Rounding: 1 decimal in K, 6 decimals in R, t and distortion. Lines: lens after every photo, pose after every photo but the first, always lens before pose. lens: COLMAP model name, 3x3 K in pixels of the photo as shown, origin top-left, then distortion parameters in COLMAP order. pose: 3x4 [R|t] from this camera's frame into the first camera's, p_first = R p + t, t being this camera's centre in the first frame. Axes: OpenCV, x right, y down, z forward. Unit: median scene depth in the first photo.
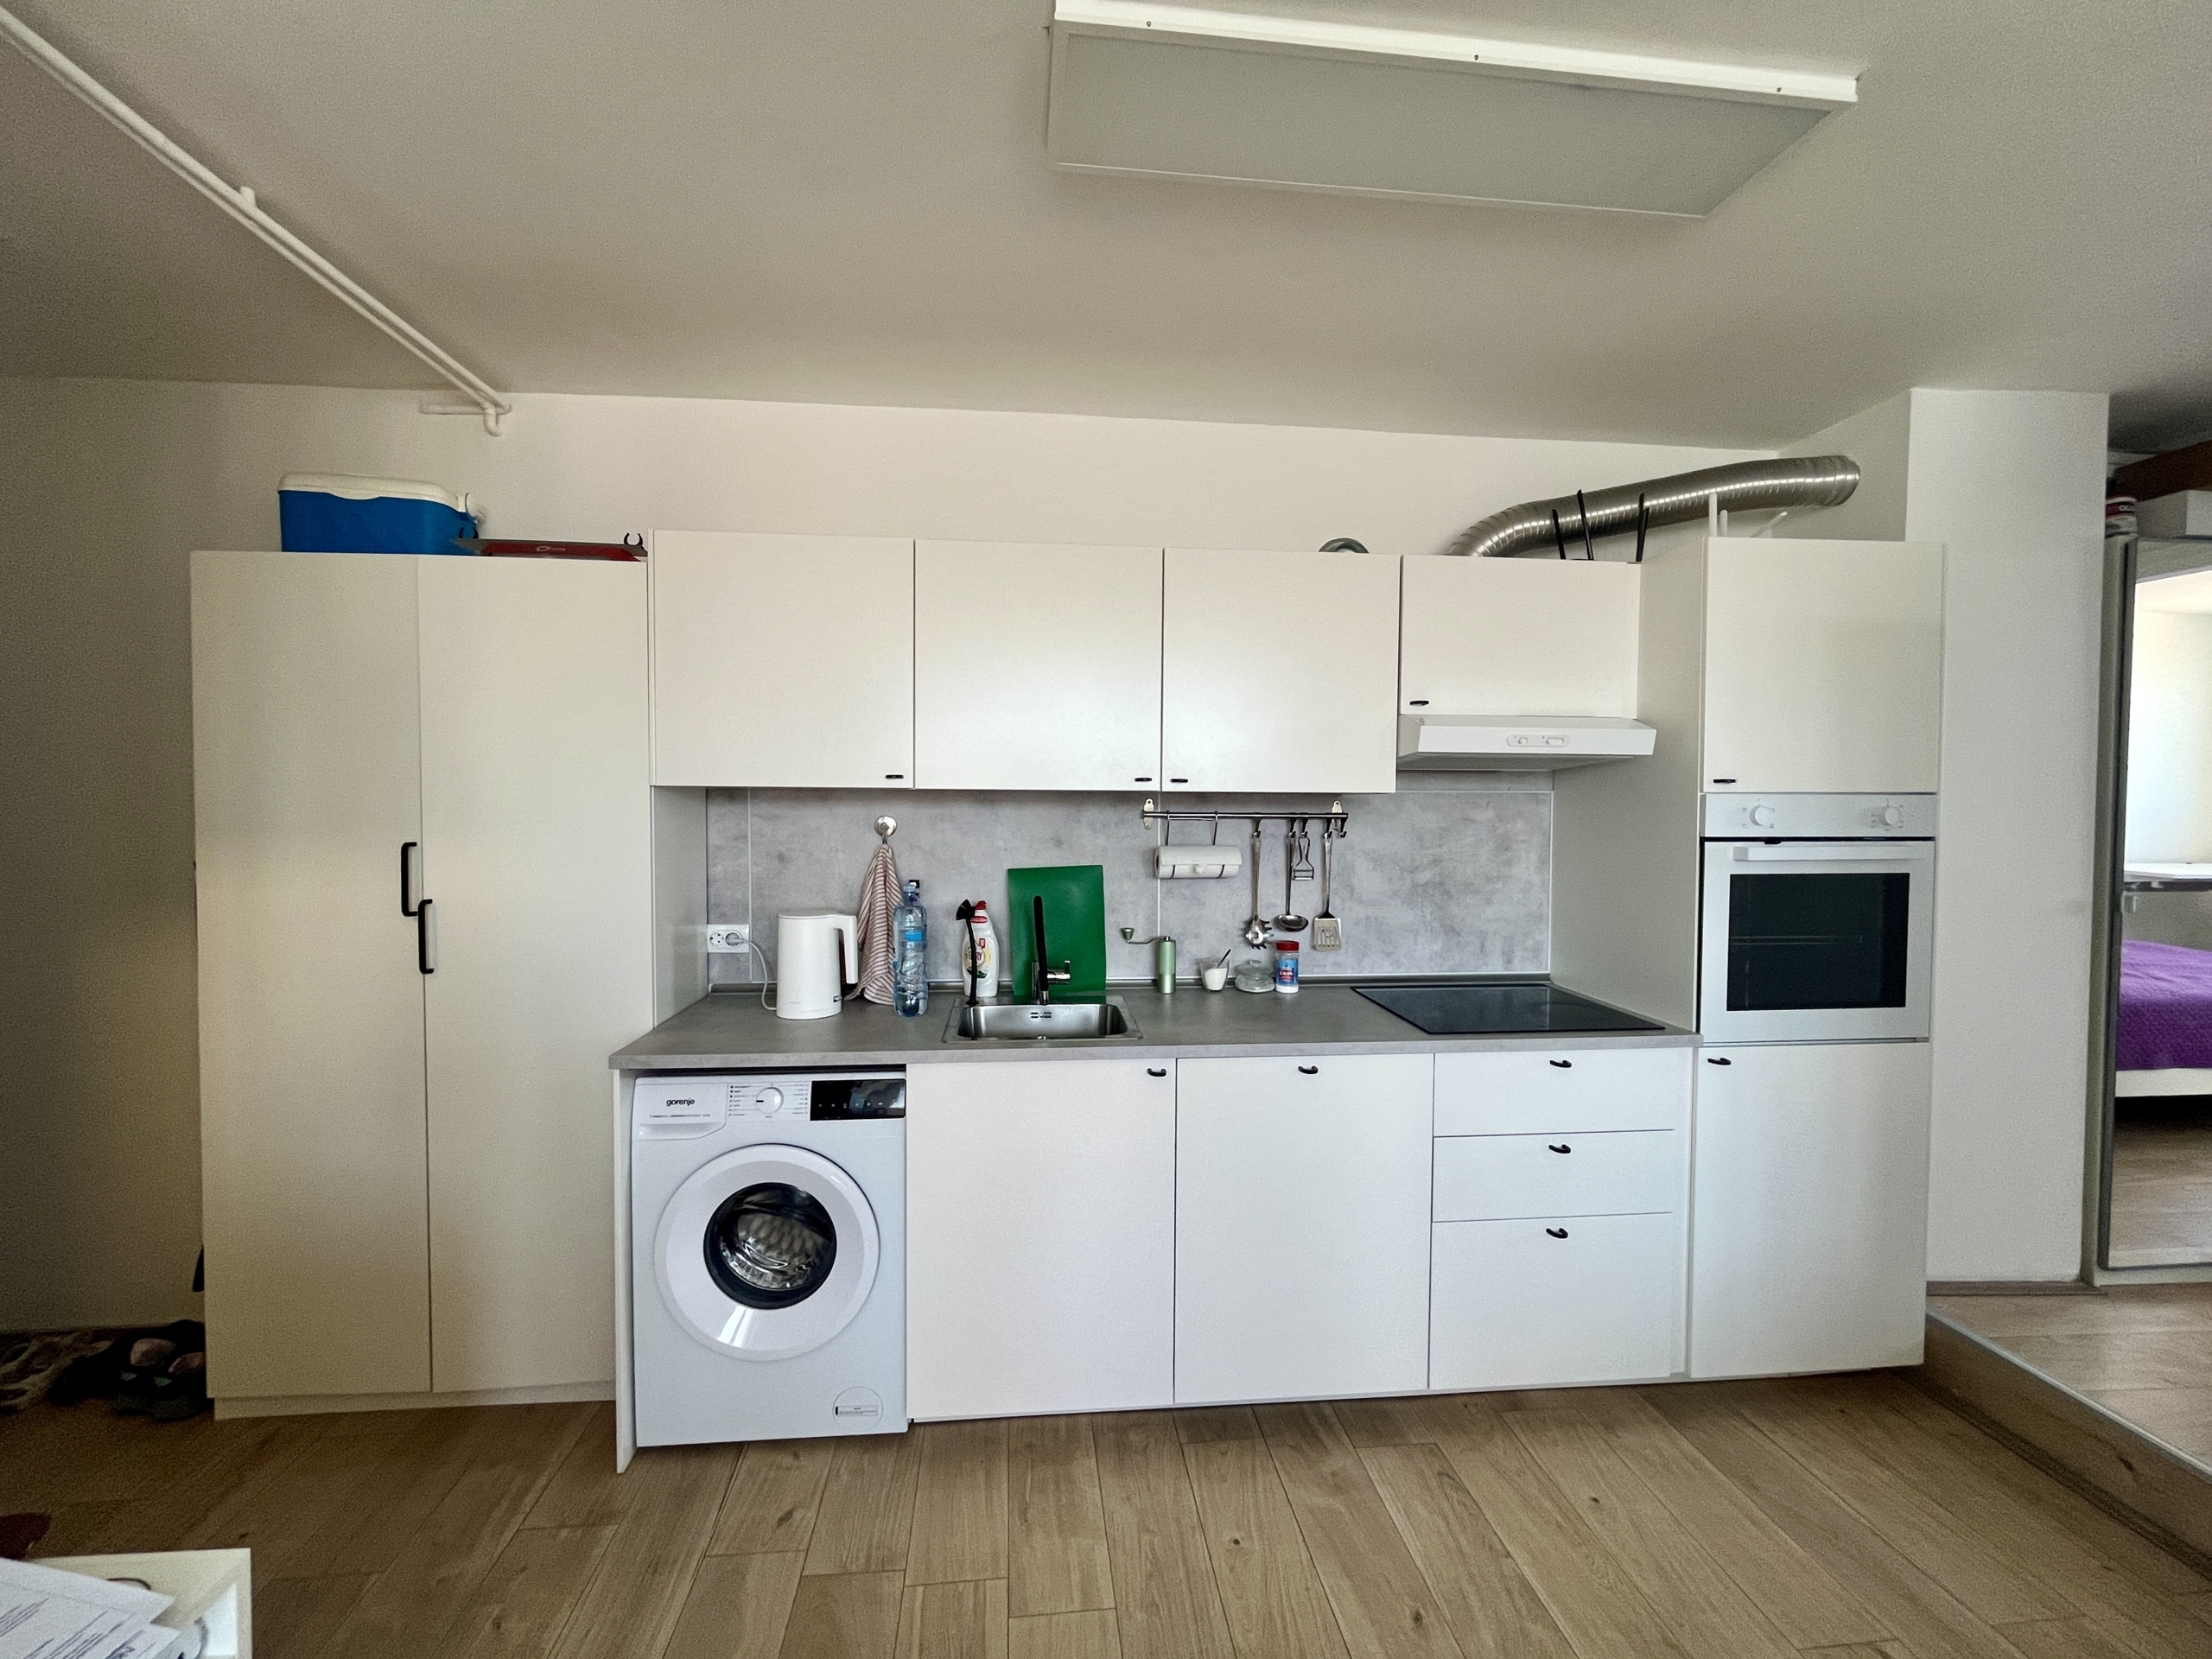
lens RADIAL K [[904.9, 0, 1106.2], [0, 904.9, 819.3], [0, 0, 1]] dist [-0.008041, 0.000299]
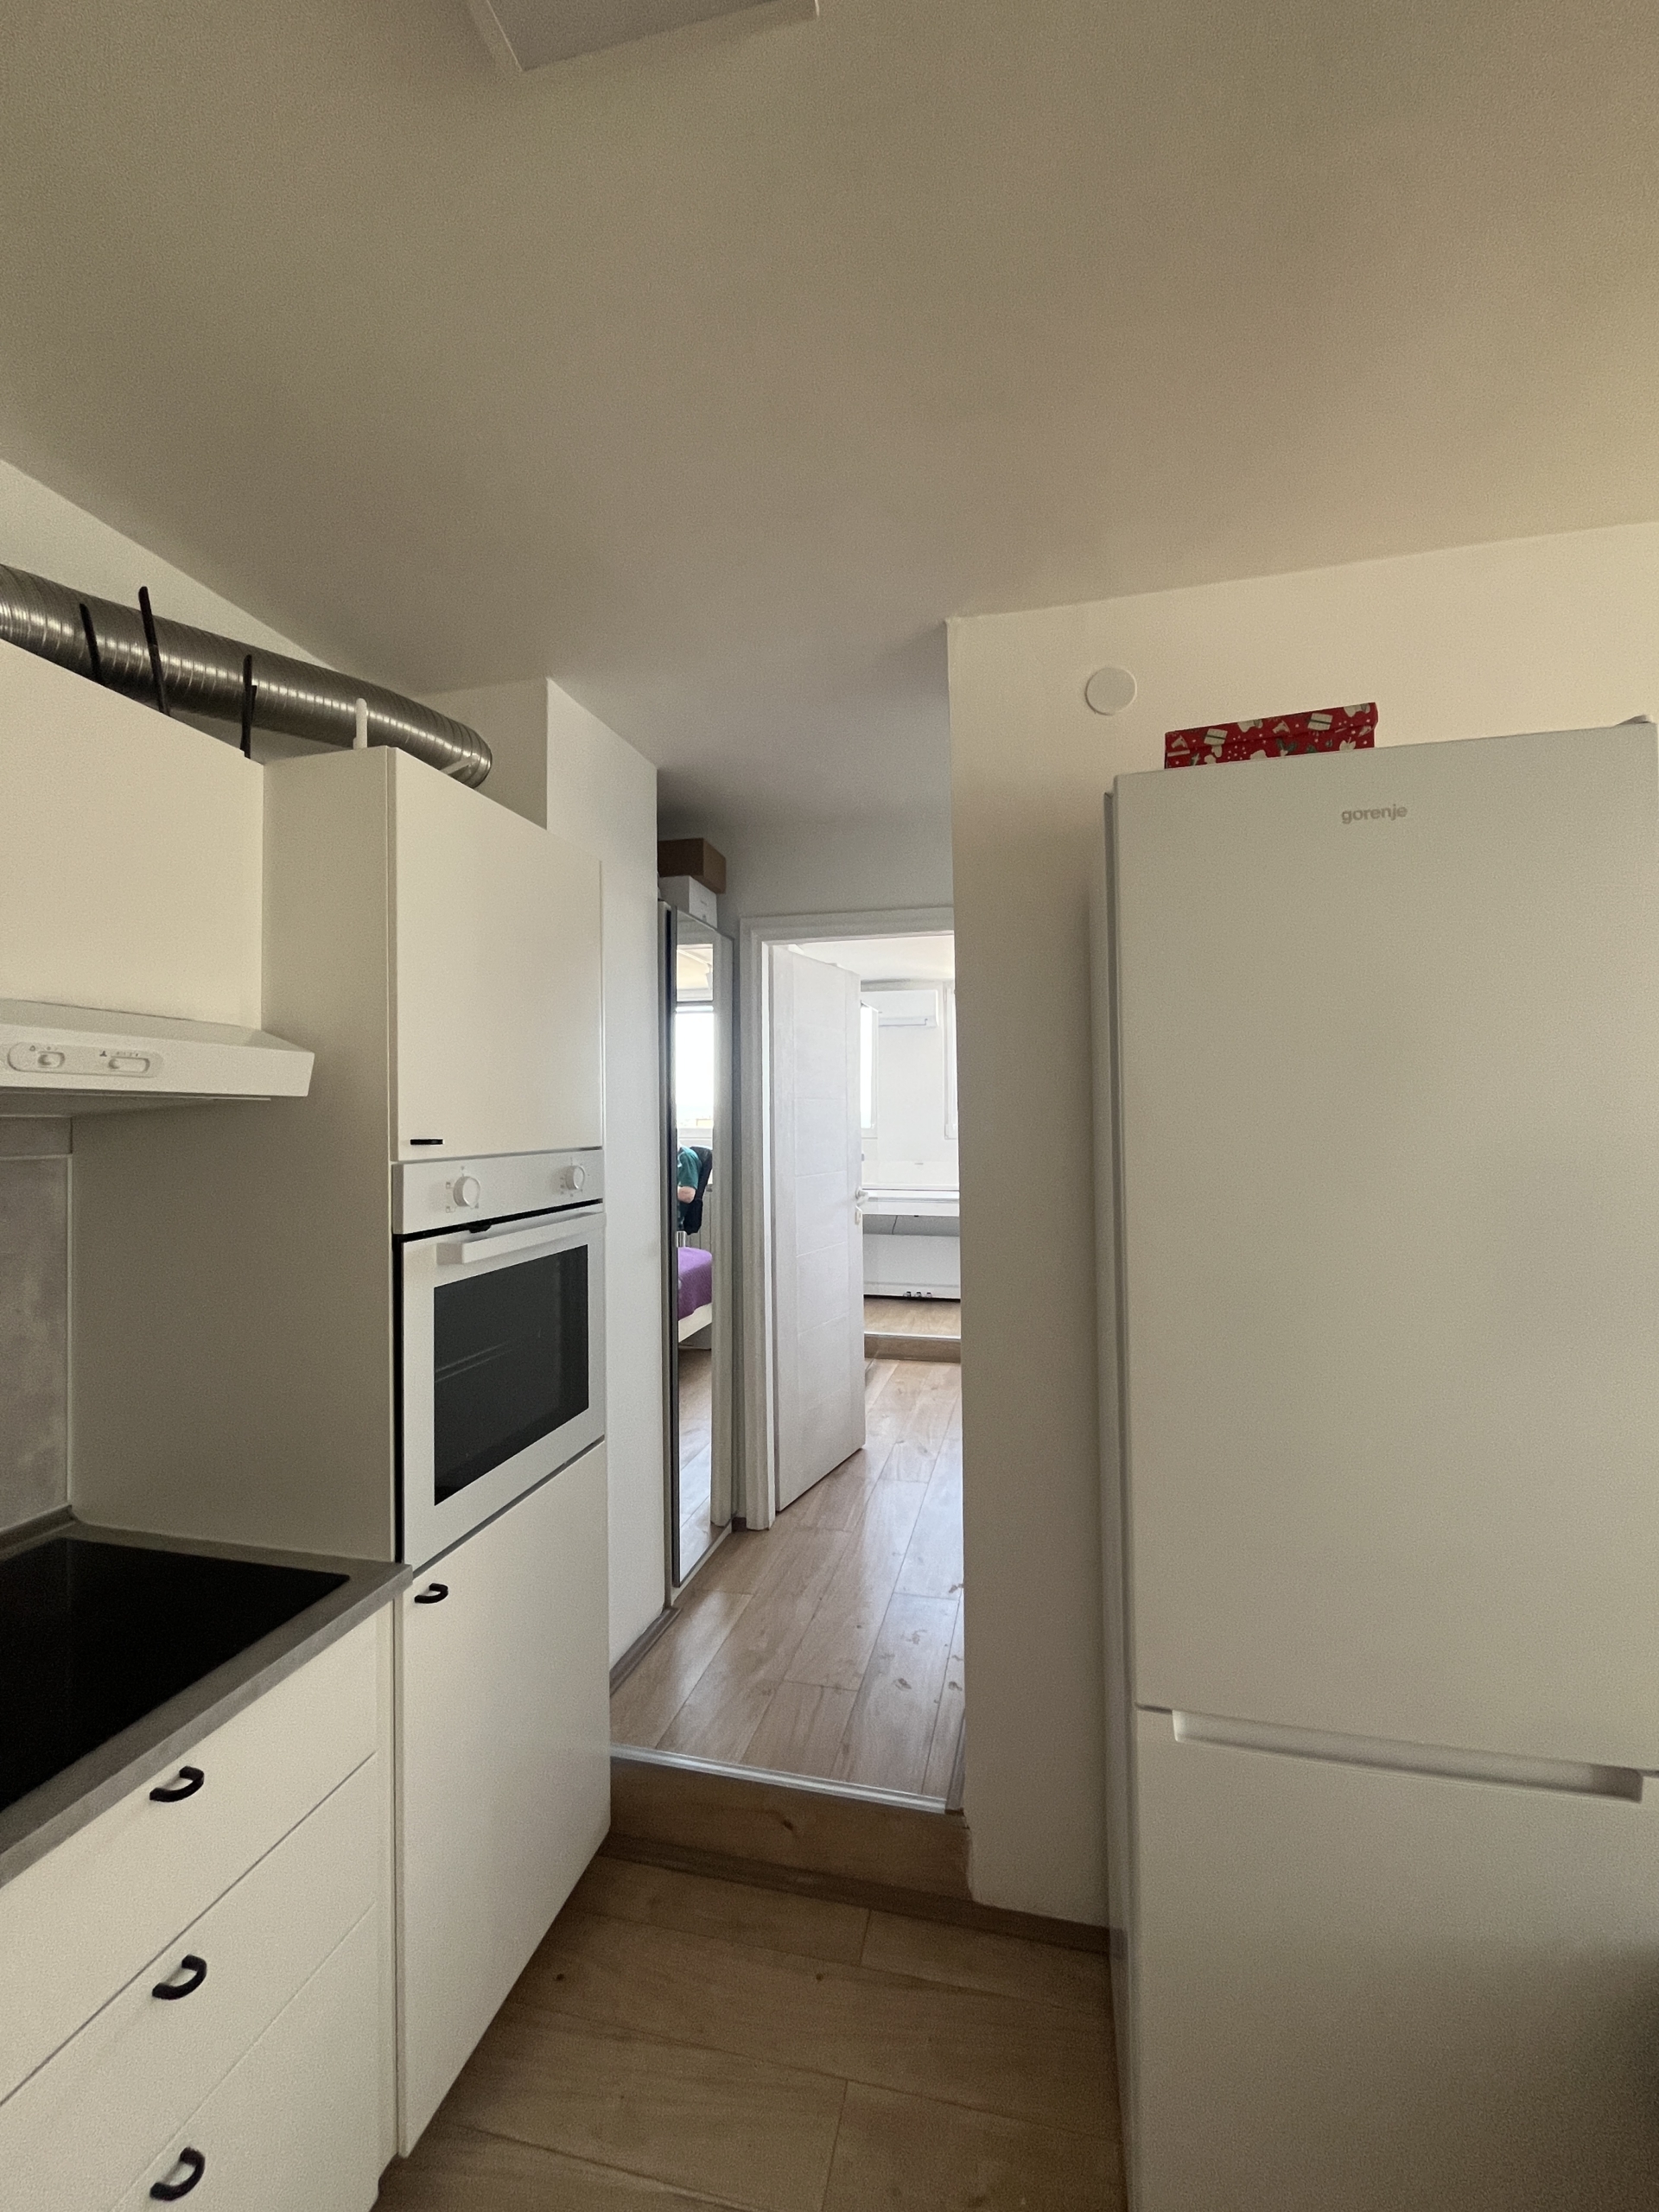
lens RADIAL K [[904.9, 0, 823.8], [0, 904.9, 1099.4], [0, 0, 1]] dist [-0.008041, 0.000299]
pose [[0.332664, 0.013688, 0.942946, 0.176913], [0.039434, 0.998818, -0.028411, -0.040634], [-0.942221, 0.046636, 0.331731, 0.506139]]
